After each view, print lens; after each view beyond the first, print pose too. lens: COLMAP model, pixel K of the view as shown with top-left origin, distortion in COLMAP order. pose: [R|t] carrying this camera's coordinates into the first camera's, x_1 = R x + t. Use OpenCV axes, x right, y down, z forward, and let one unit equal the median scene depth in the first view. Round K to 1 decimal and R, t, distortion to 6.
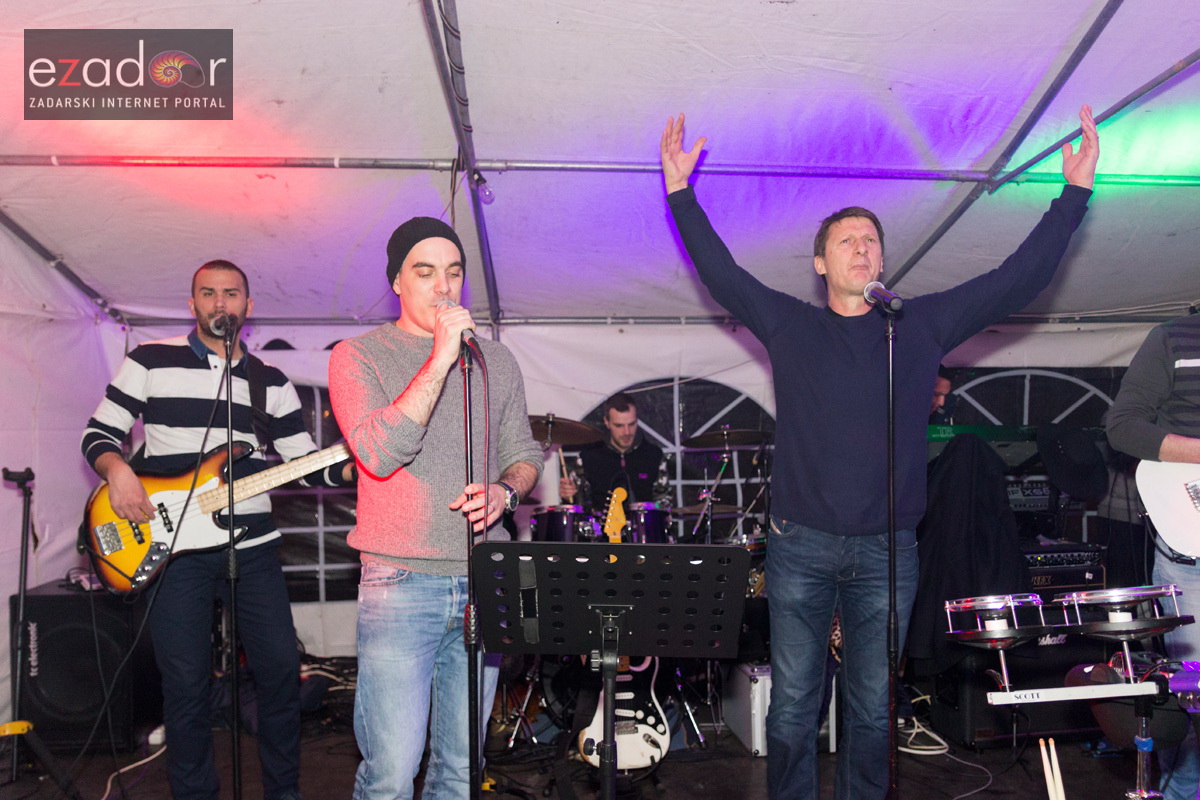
lens RADIAL K [[955.0, 0, 595.8], [0, 955.0, 400.9], [0, 0, 1]] dist [0.016925, -0.031138]
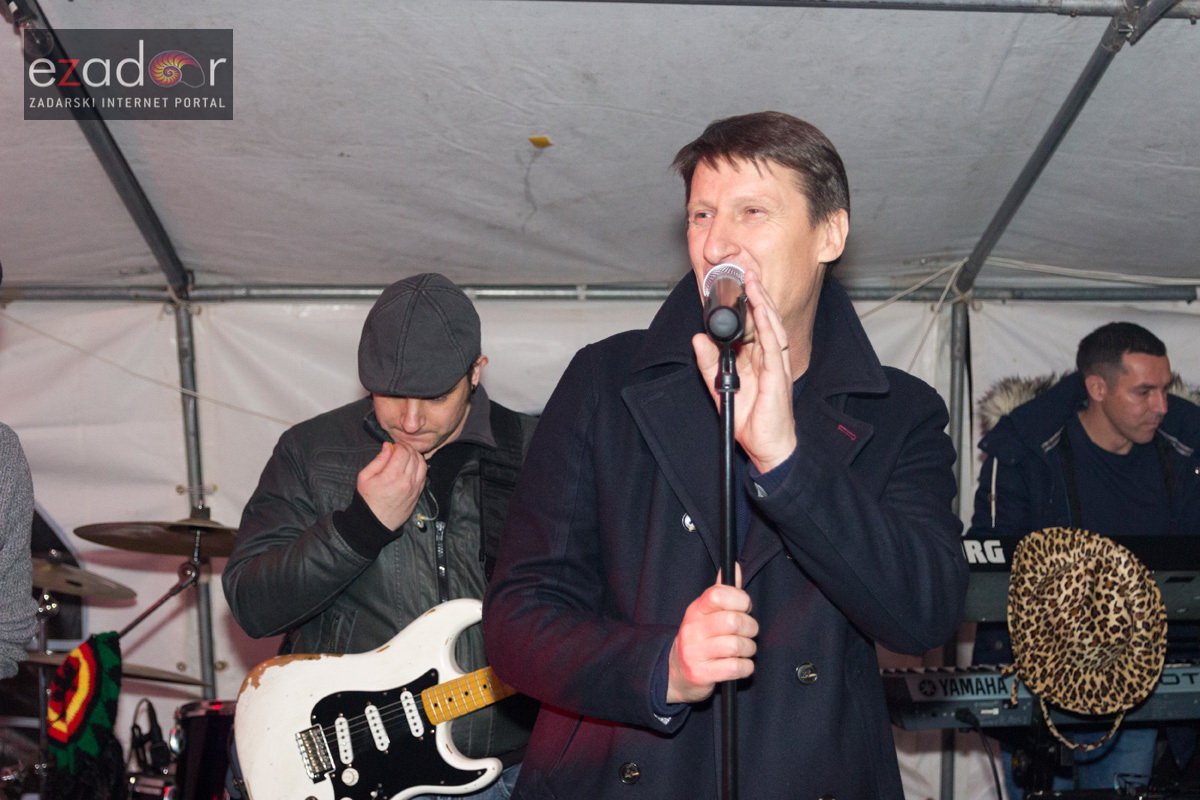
lens RADIAL K [[1935.4, 0, 631.7], [0, 1935.4, 379.5], [0, 0, 1]] dist [-0.039755, 0.000000]
pose [[0.999696, 0.005223, -0.024099, 0.197791], [-0.005573, 0.999880, -0.014458, -0.038535], [0.024021, 0.014588, 0.999605, 0.062708]]
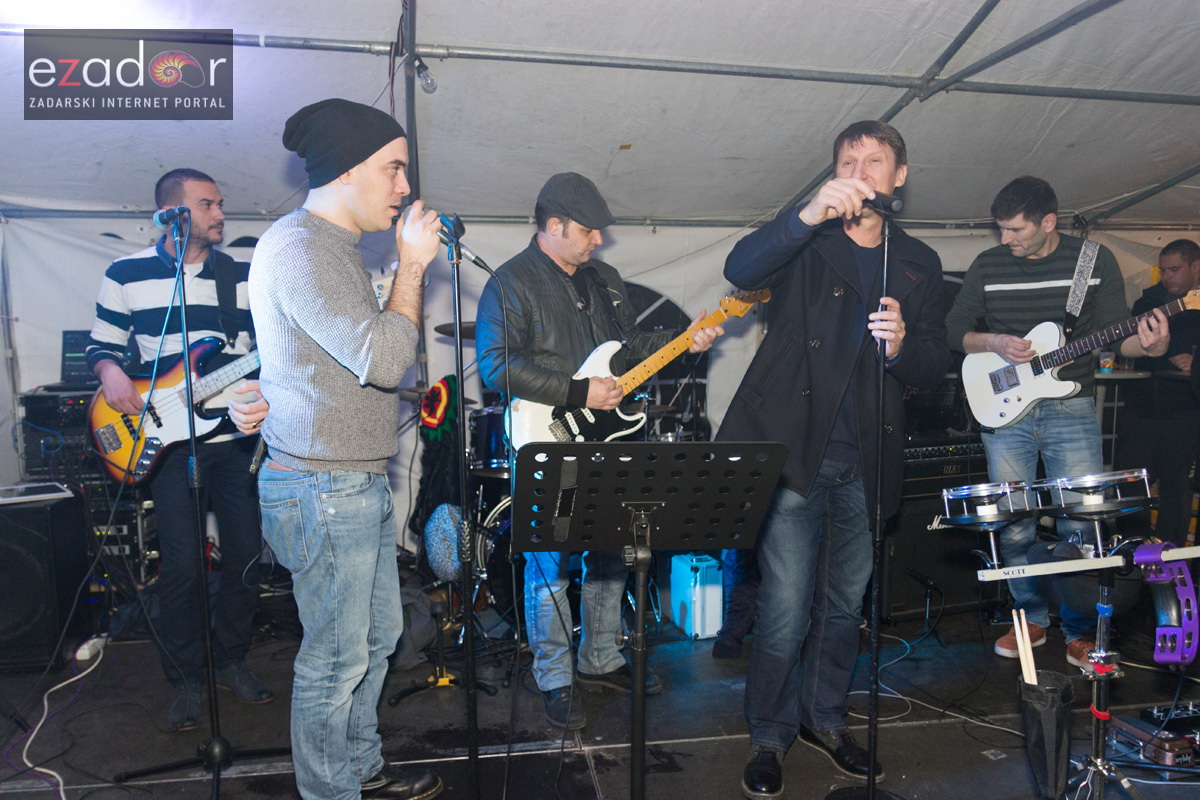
lens RADIAL K [[948.5, 0, 605.3], [0, 948.5, 409.4], [0, 0, 1]] dist [0.020346, -0.036888]
pose [[0.988227, -0.014845, 0.152276, -0.087596], [-0.002240, 0.993772, 0.111412, 0.000956], [-0.152981, -0.110441, 0.982038, 0.009667]]
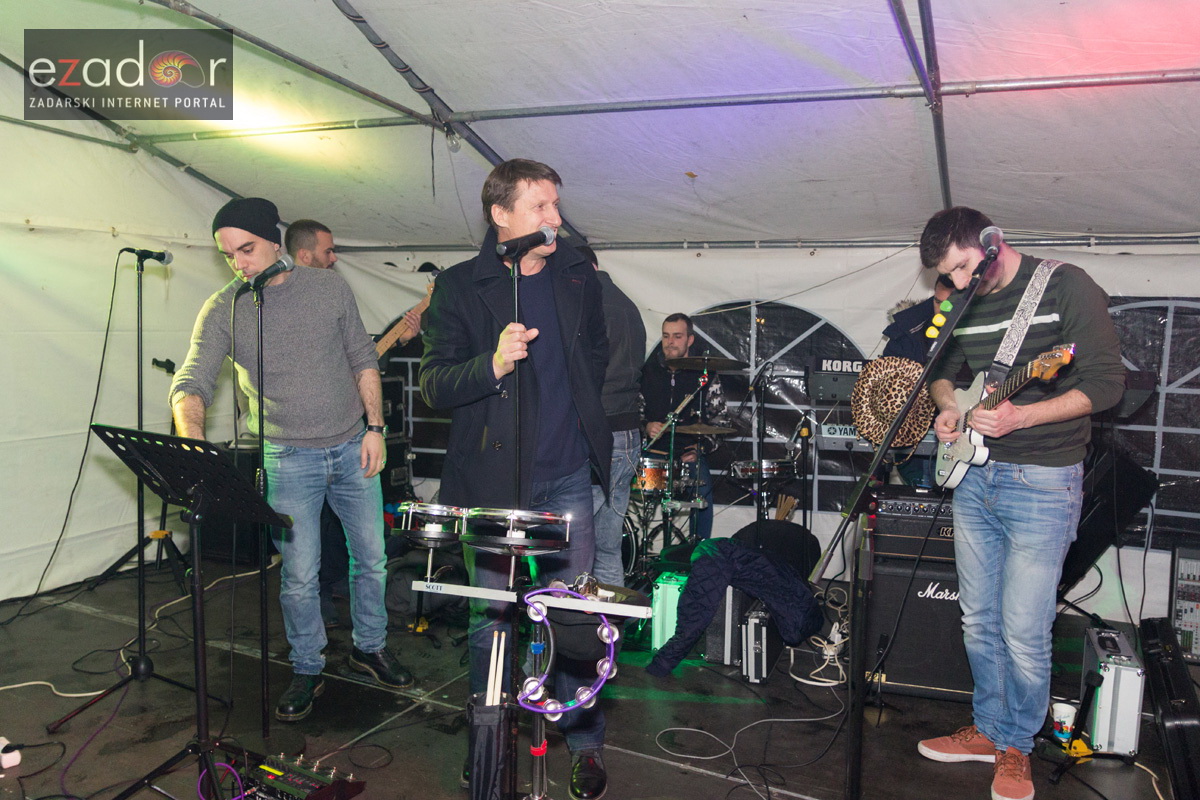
lens RADIAL K [[948.5, 0, 574.8], [0, 948.5, 407.2], [0, 0, 1]] dist [0.020346, -0.036888]
pose [[0.881429, 0.072808, -0.466671, 0.570042], [-0.024084, 0.993690, 0.109543, -0.026644], [0.471702, -0.085315, 0.877621, 0.024063]]
